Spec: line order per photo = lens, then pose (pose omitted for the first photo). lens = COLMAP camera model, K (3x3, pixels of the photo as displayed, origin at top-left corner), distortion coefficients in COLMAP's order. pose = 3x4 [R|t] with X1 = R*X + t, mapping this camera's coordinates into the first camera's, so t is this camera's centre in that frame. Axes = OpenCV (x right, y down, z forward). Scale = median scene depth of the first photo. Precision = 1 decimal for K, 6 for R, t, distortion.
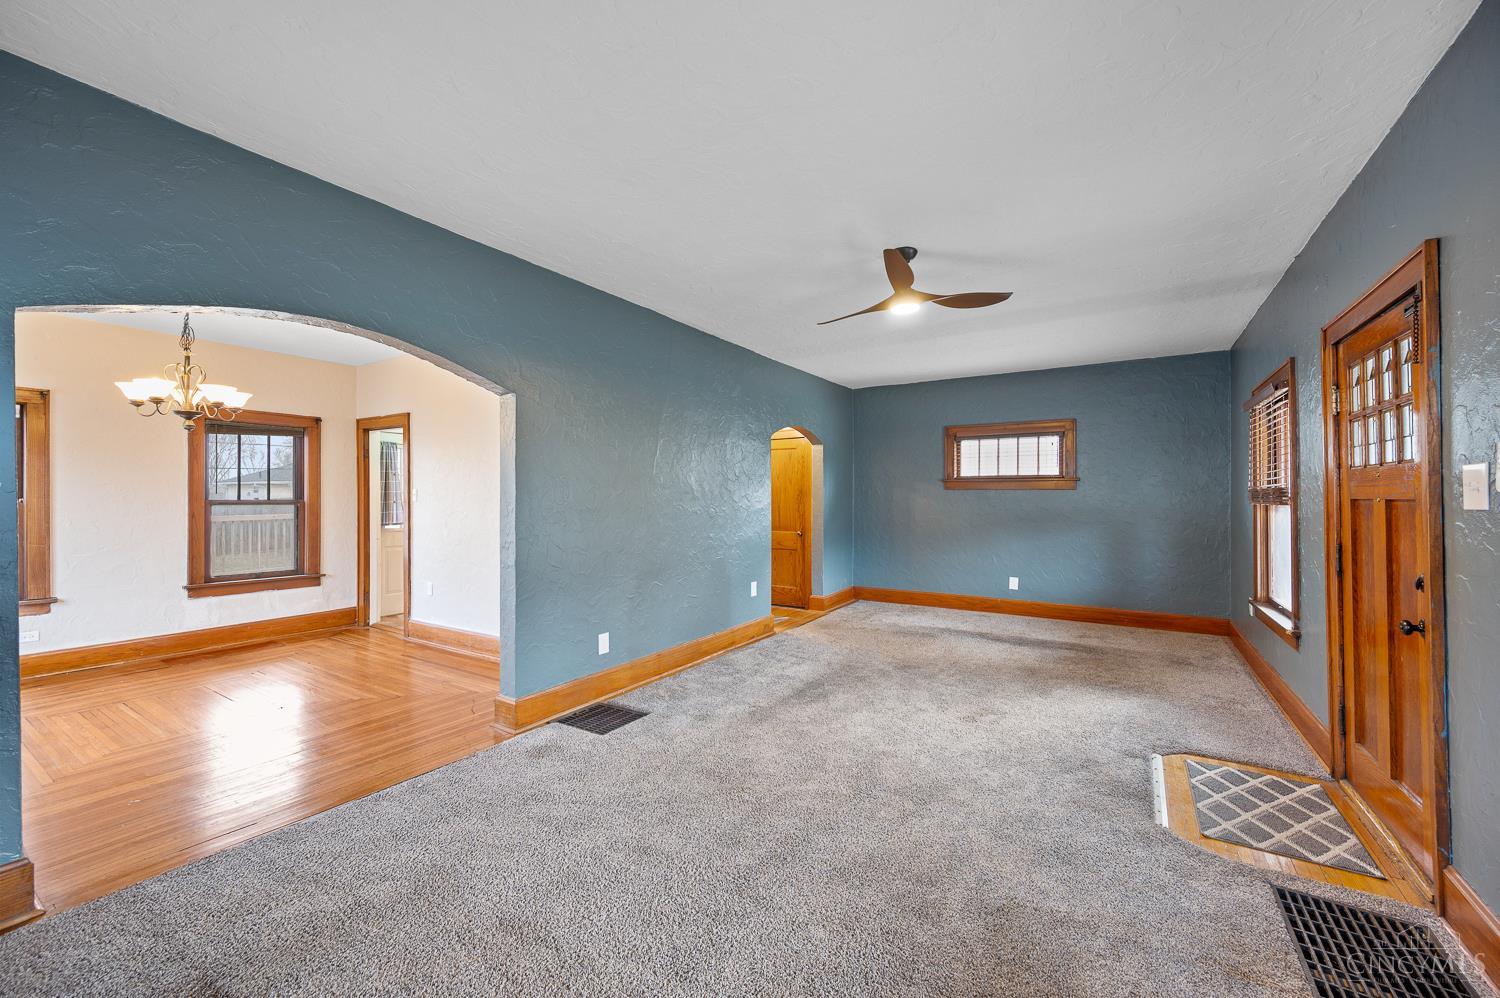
lens RADIAL K [[591.7, 0, 750.0], [0, 591.7, 499.0], [0, 0, 1]] dist [0.000102, 0.000064]
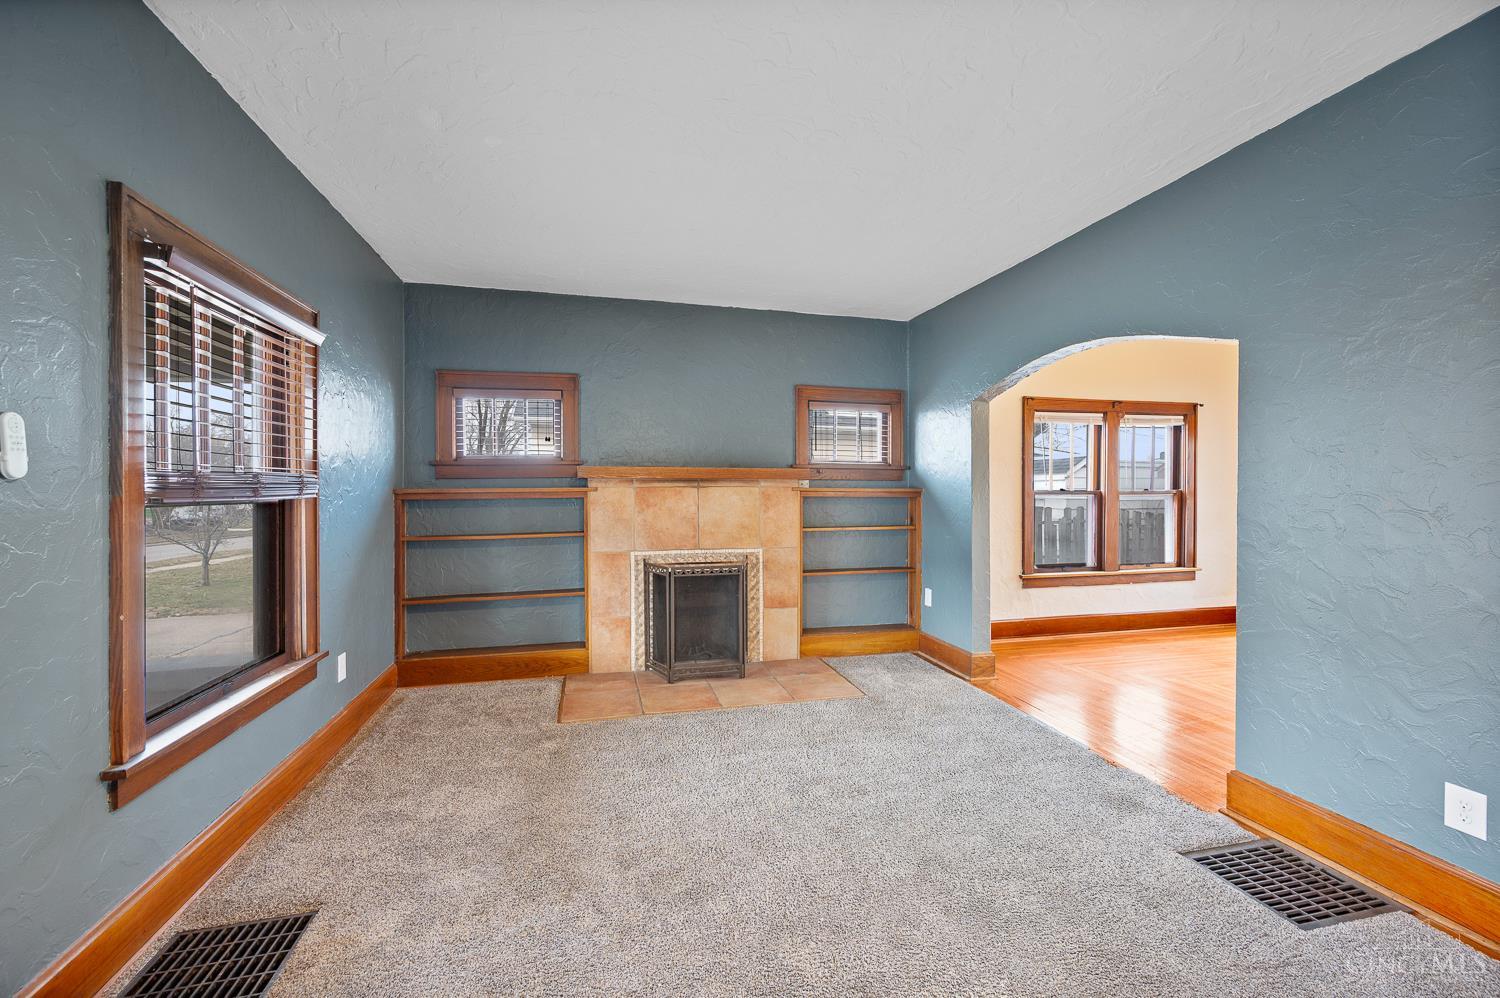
lens RADIAL K [[603.9, 0, 750.0], [0, 603.9, 499.0], [0, 0, 1]] dist [-0.001639, -0.000005]
pose [[-0.699297, 0.007660, -0.714791, 0.666896], [-0.003749, 0.999890, 0.014383, 0.003441], [0.714822, 0.012738, -0.699191, 1.352127]]
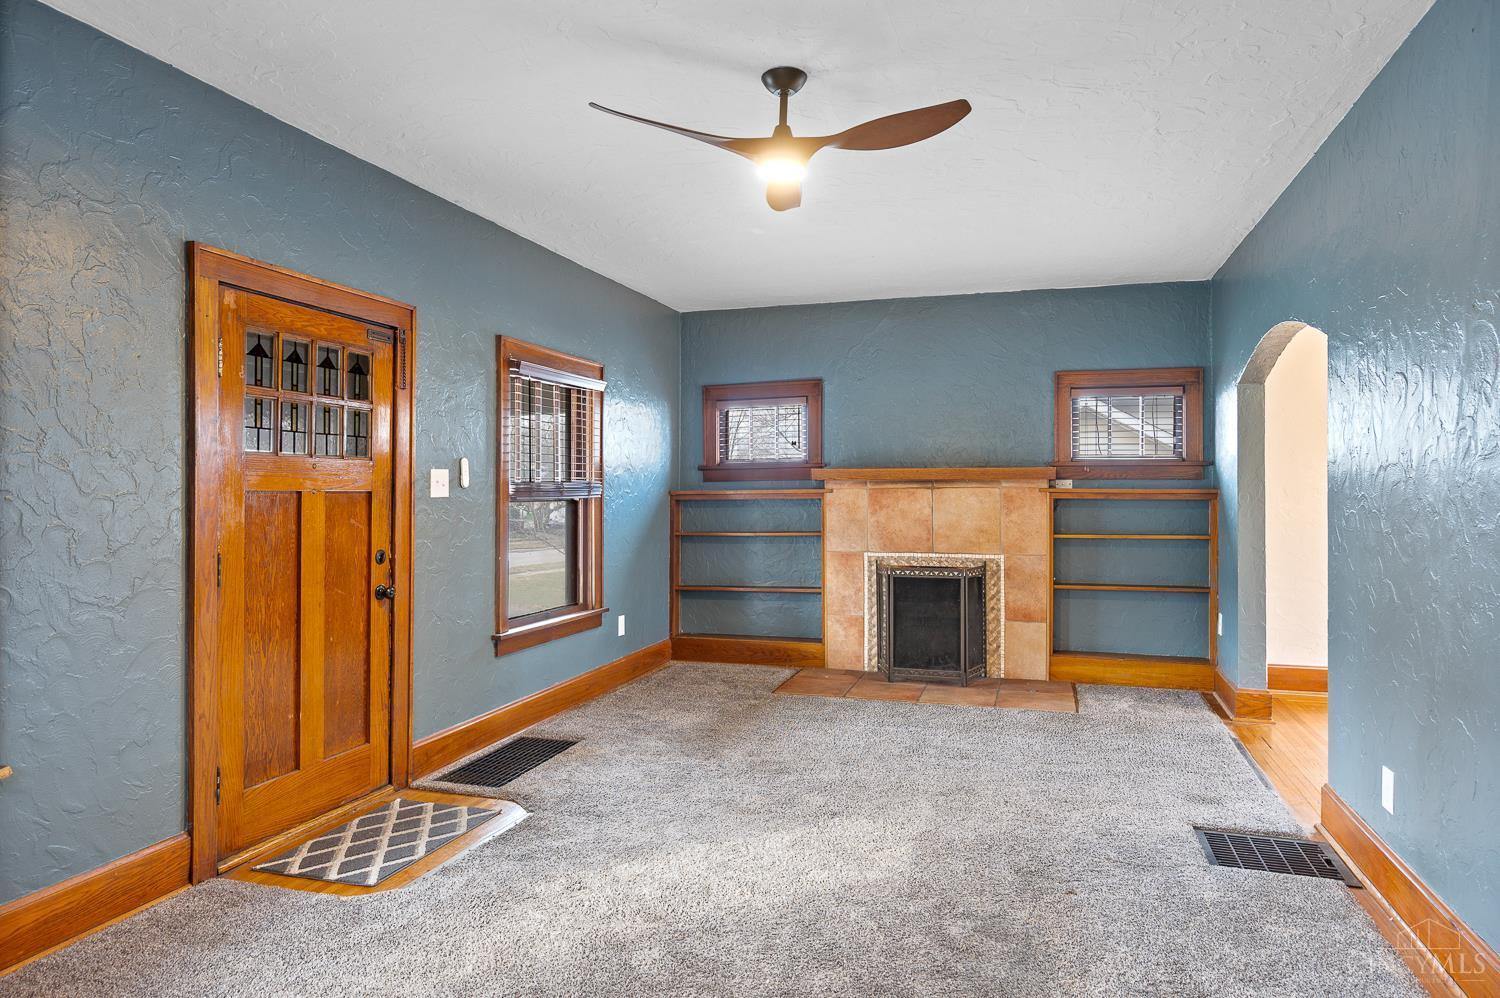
lens RADIAL K [[903.2, 0, 750.0], [0, 903.2, 499.0], [0, 0, 1]] dist [-0.002615, -0.000373]
pose [[-0.969513, 0.001011, -0.245037, 0.634897], [-0.001516, 0.999948, 0.010126, -0.000175], [0.245035, 0.010189, -0.969461, 2.298876]]
